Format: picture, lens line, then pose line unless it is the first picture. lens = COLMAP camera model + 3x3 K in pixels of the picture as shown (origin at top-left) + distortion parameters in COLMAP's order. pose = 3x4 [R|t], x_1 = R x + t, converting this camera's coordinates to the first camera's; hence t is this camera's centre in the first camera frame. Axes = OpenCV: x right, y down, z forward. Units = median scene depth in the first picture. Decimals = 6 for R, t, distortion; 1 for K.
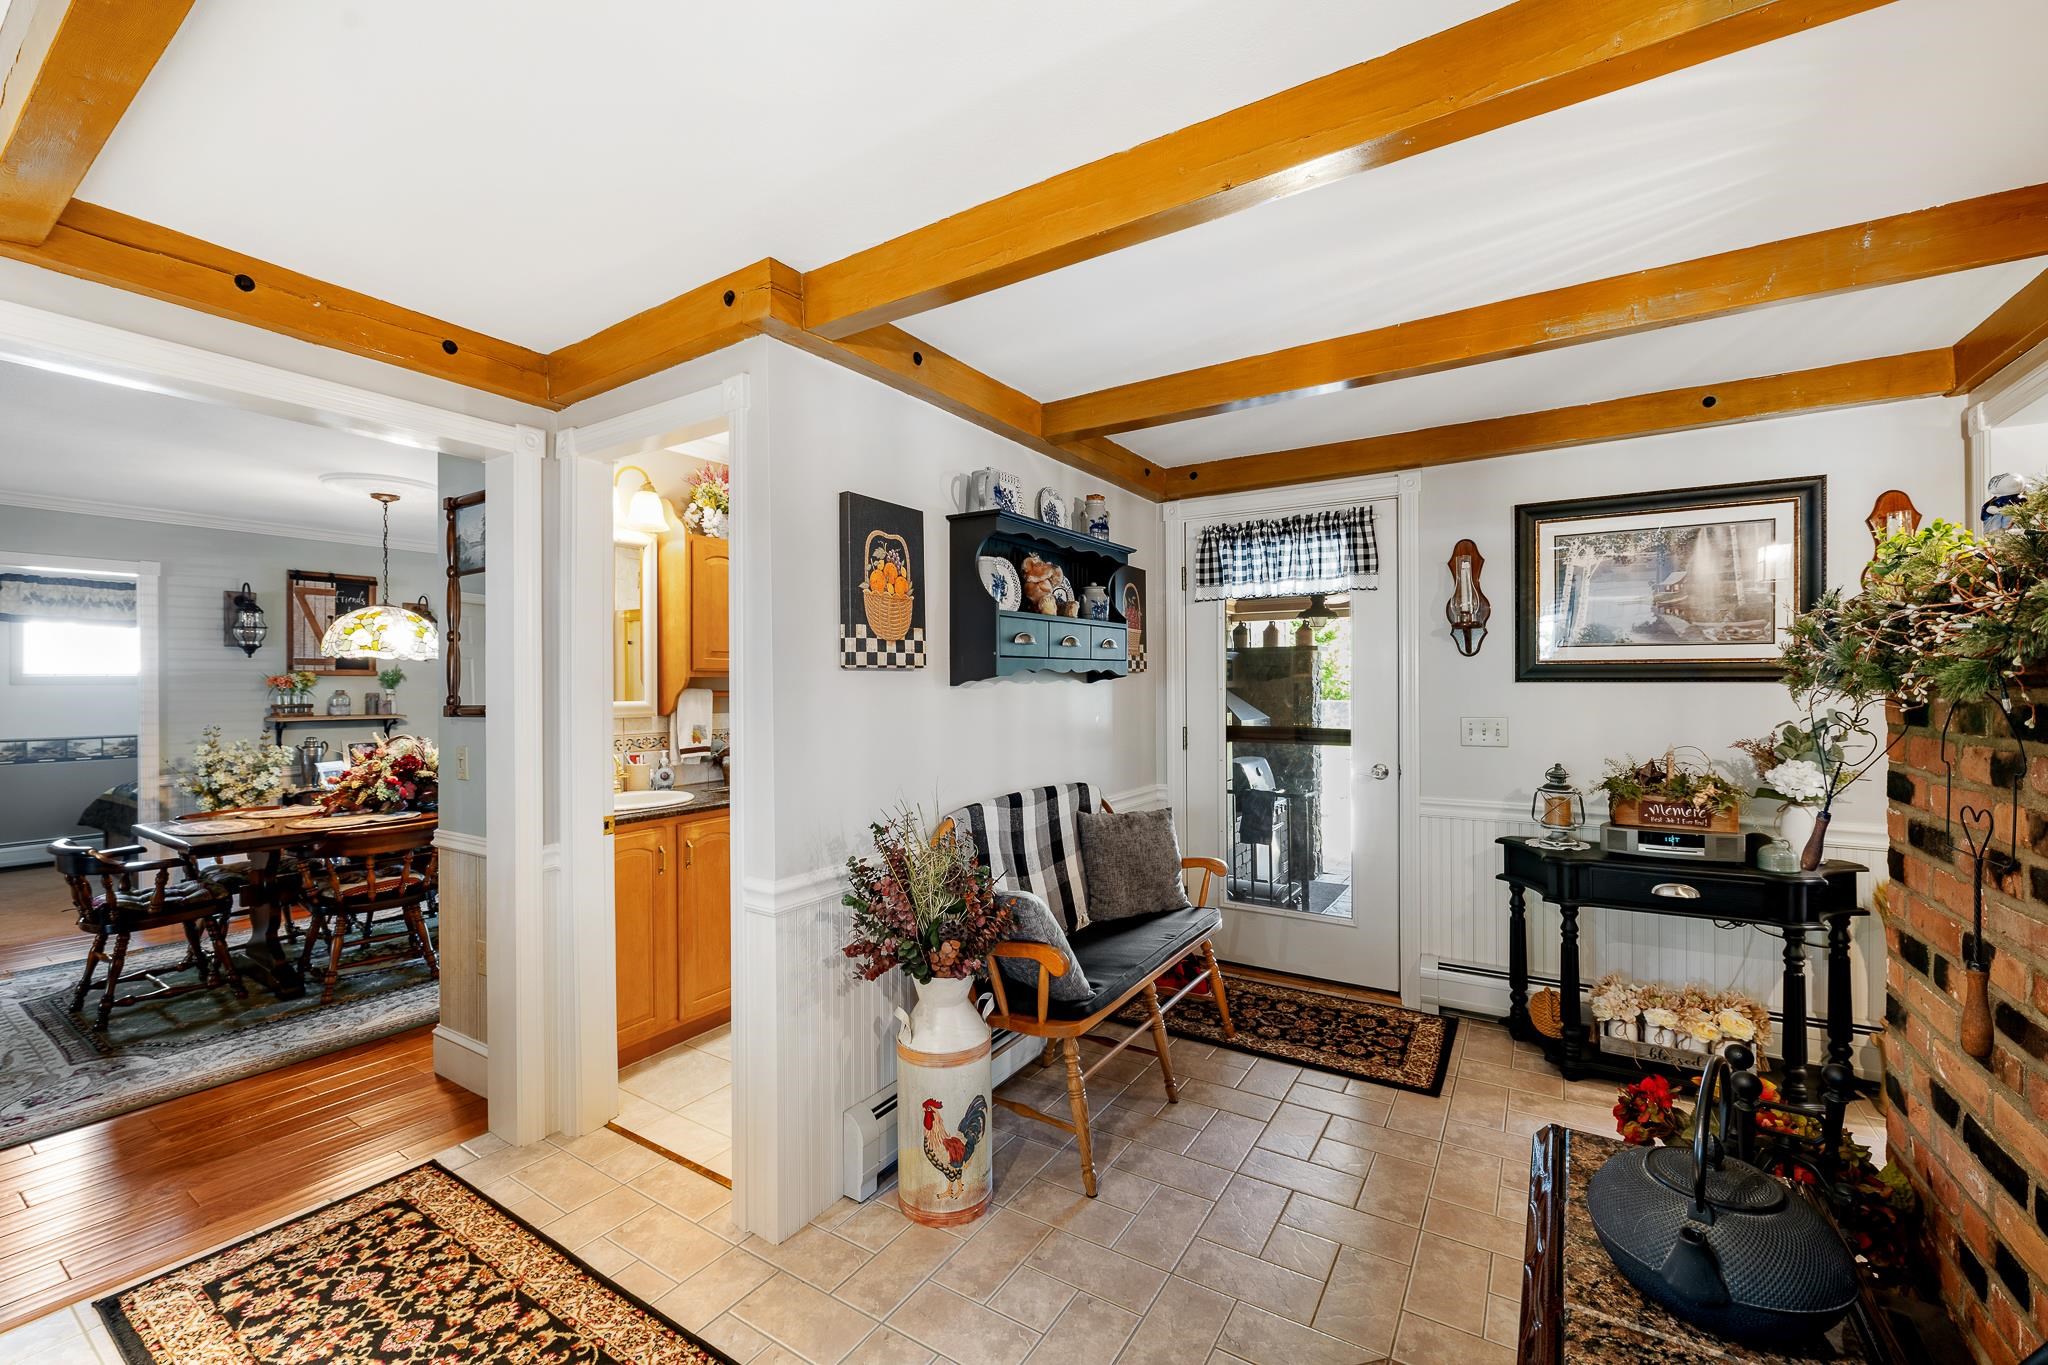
lens RADIAL K [[823.7, 0, 1024.0], [0, 823.7, 682.5], [0, 0, 1]] dist [-0.006288, -0.000111]
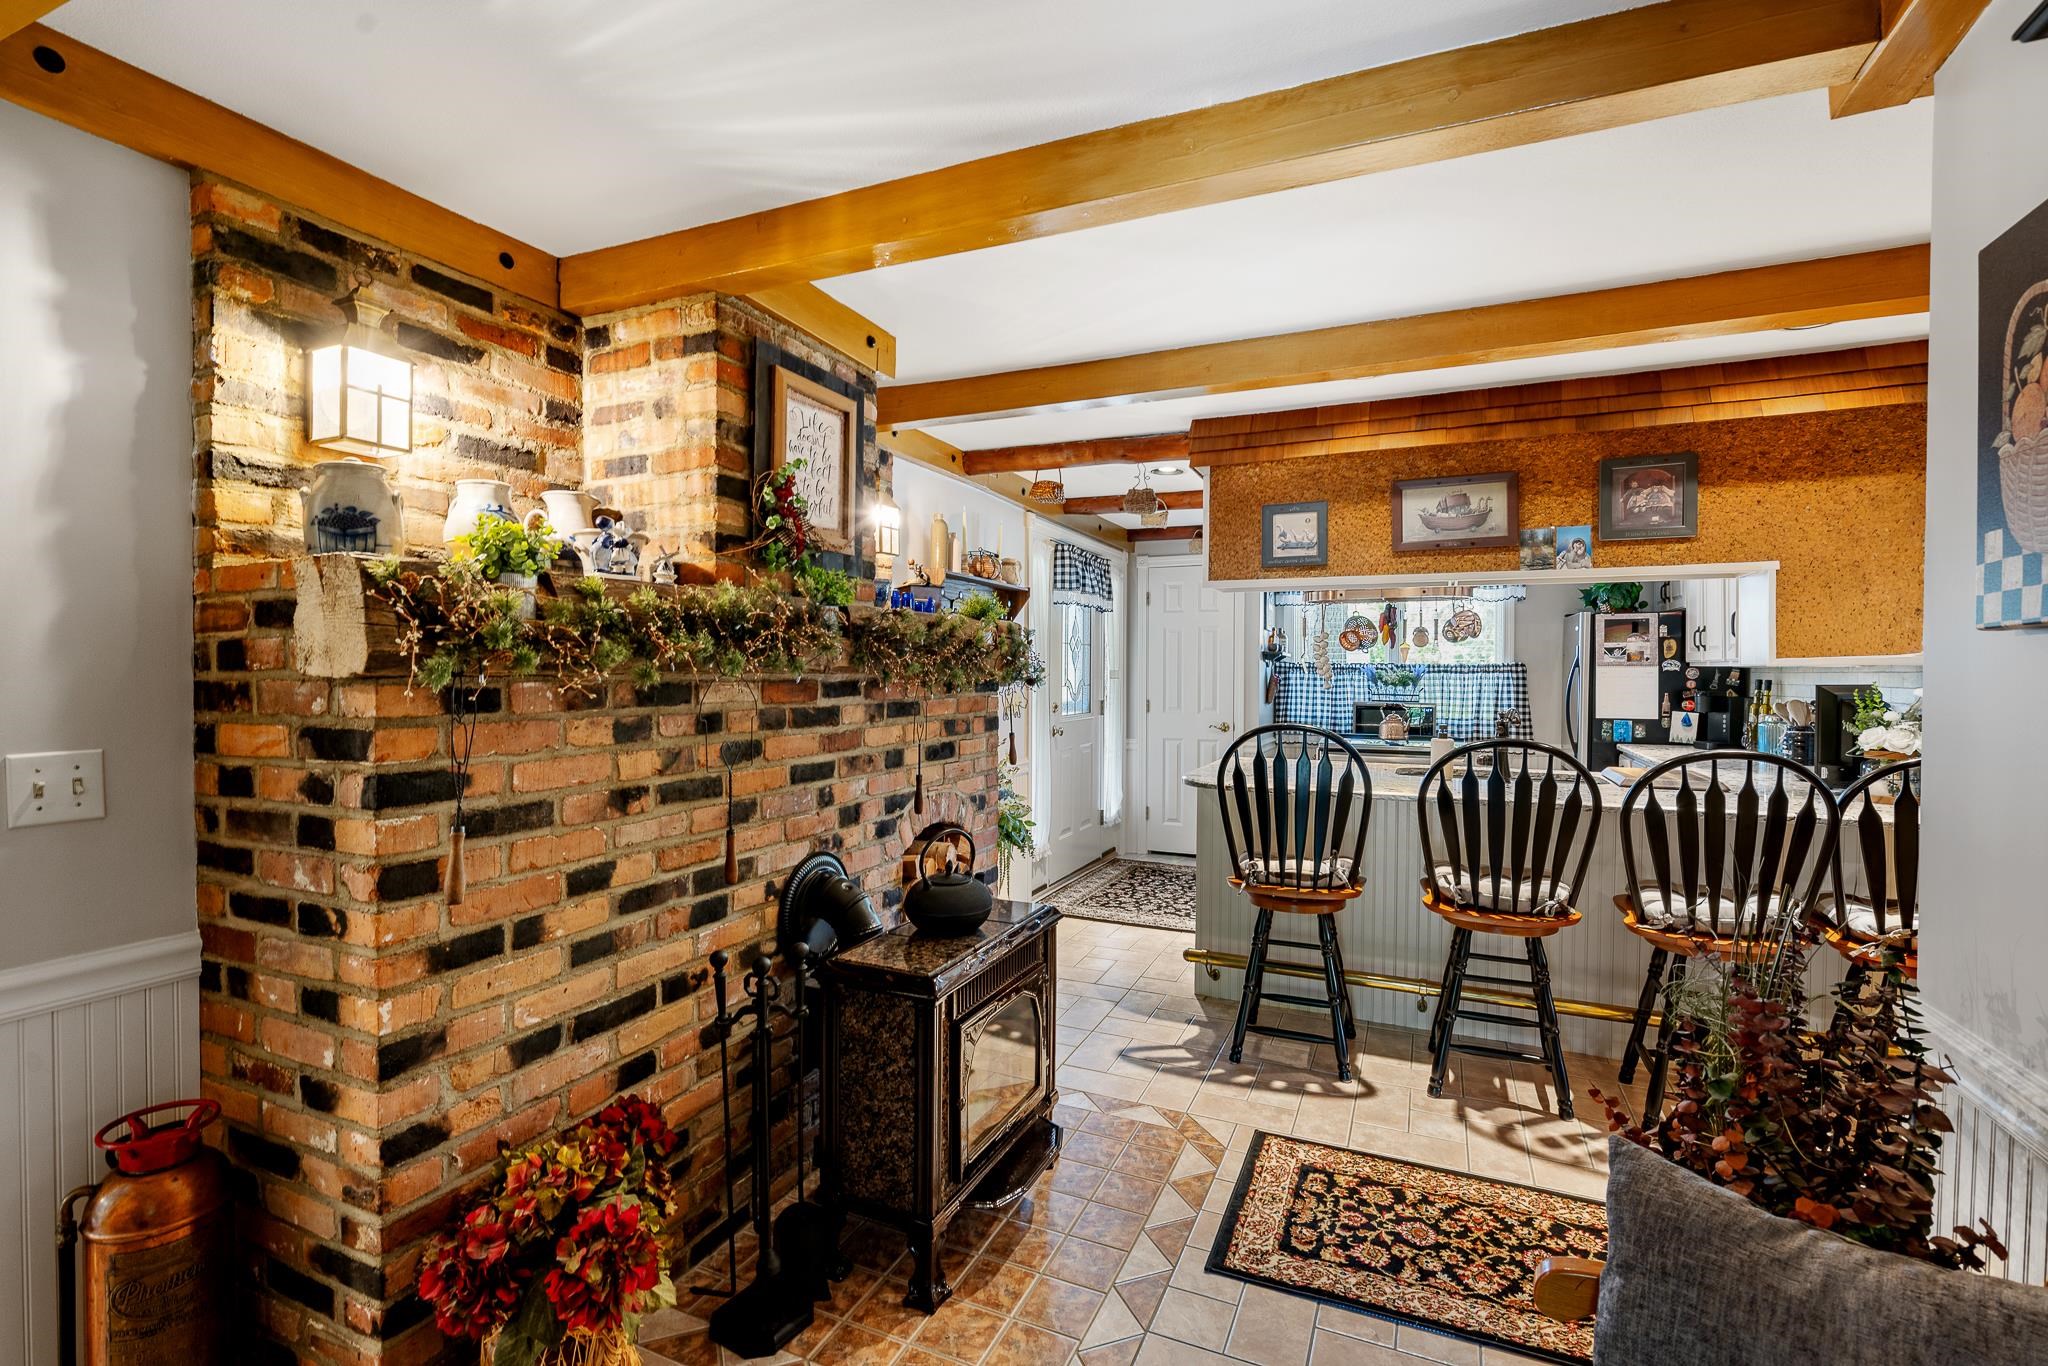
lens RADIAL K [[917.3, 0, 1022.1], [0, 917.3, 678.1], [0, 0, 1]] dist [-0.000720, -0.000034]
pose [[-0.989104, 0.004327, -0.147153, 0.307739], [0.003584, 0.999979, 0.005311, 0.003668], [0.147173, 0.004725, -0.989099, 1.102062]]
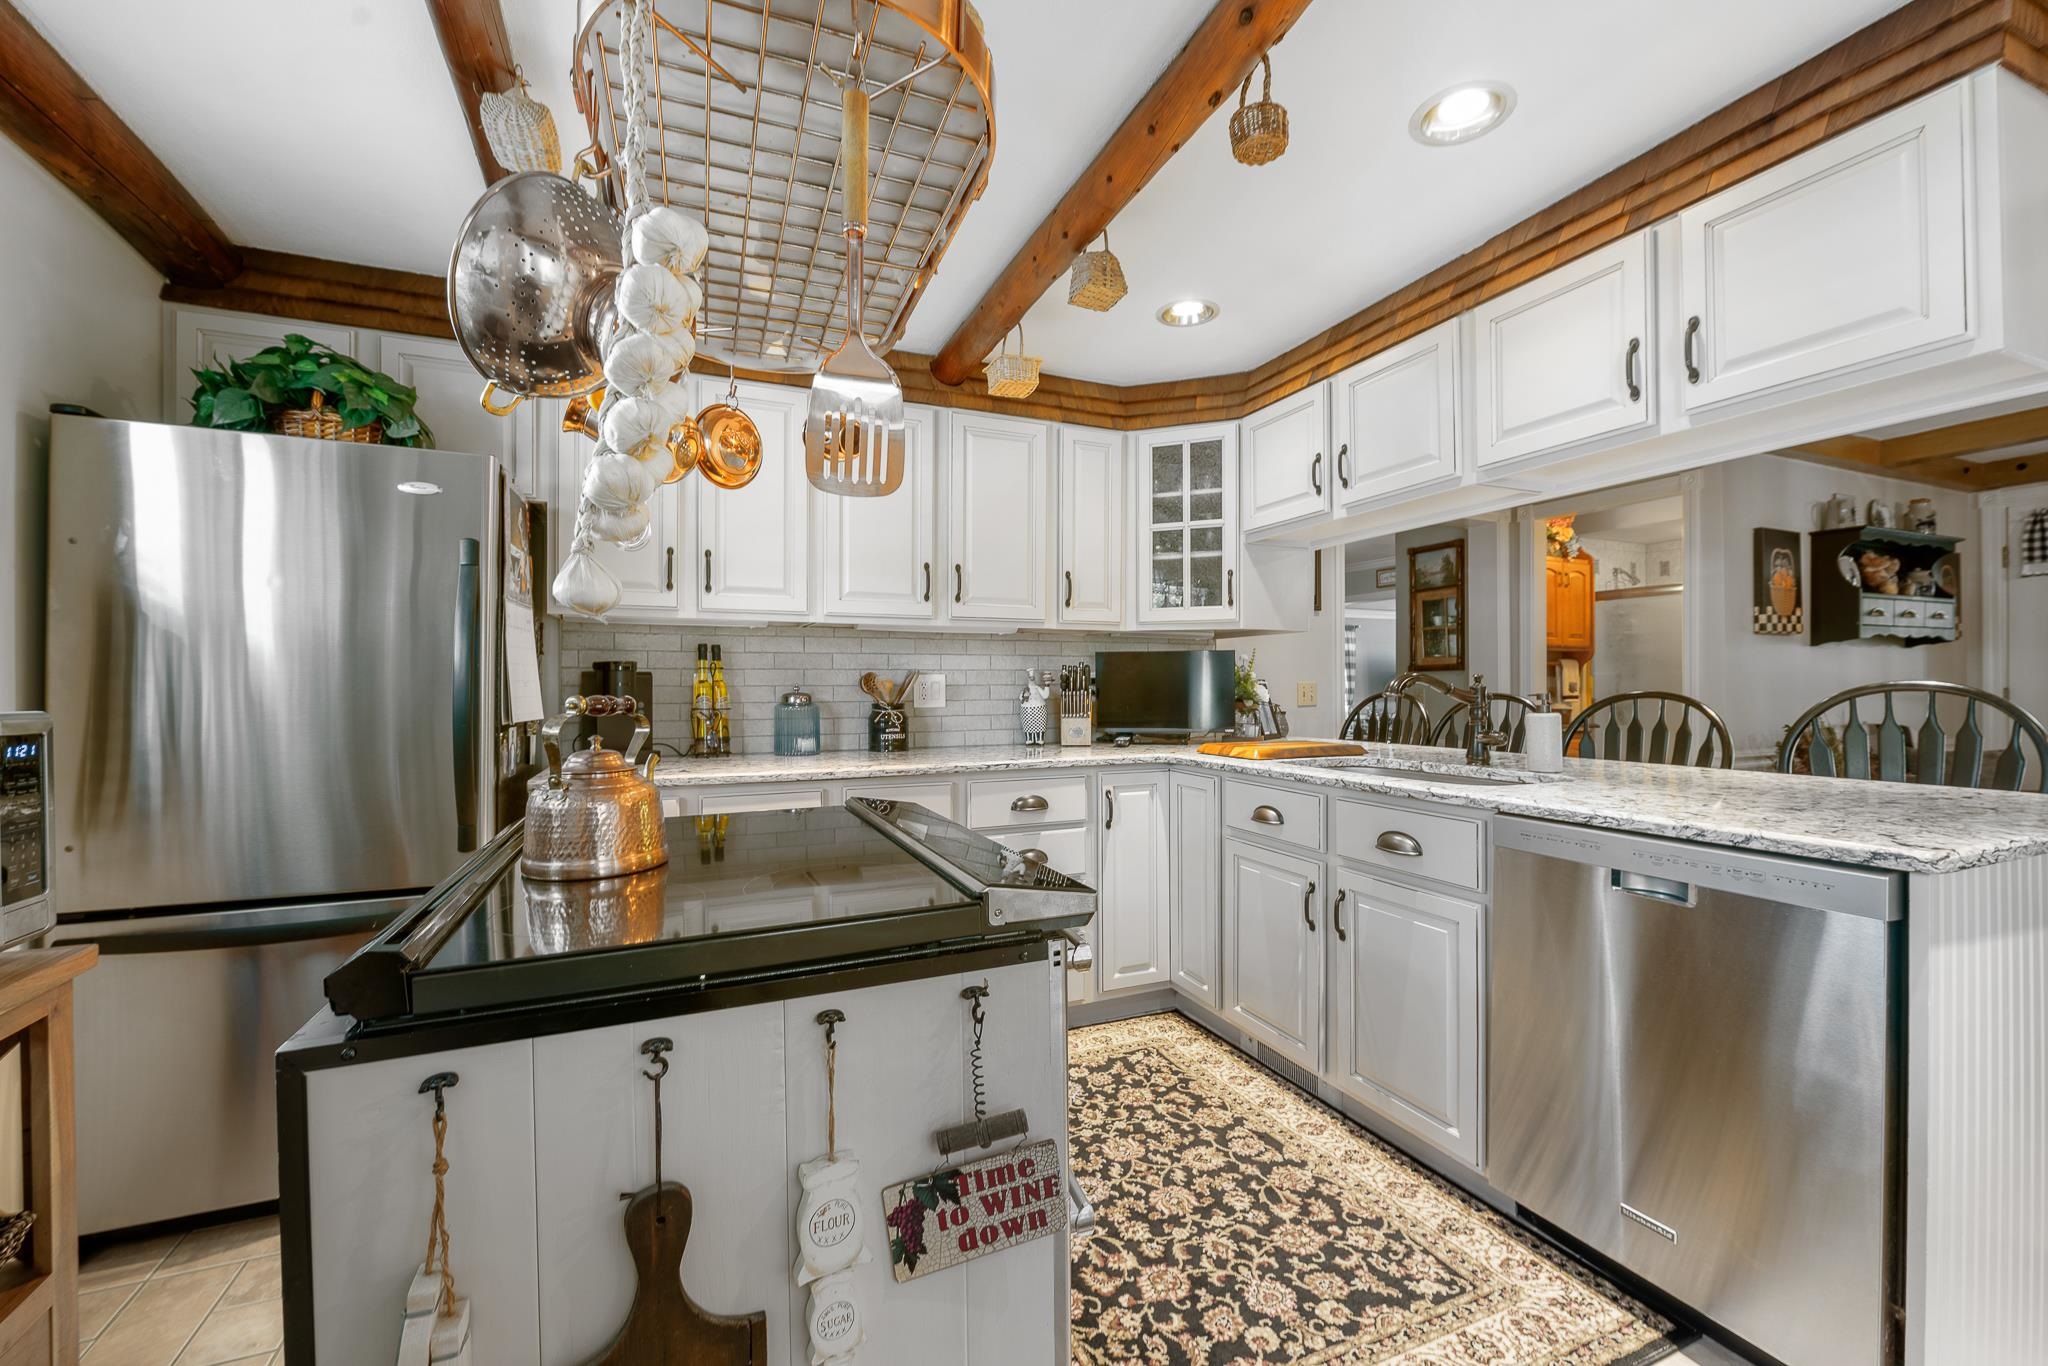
lens RADIAL K [[823.7, 0, 1024.0], [0, 823.7, 683.0], [0, 0, 1]] dist [-0.006288, -0.000111]
pose [[0.827893, 0.002576, -0.560880, -0.401663], [-0.001393, 0.999996, 0.002537, 0.063397], [0.560884, -0.001319, 0.827893, -0.942744]]
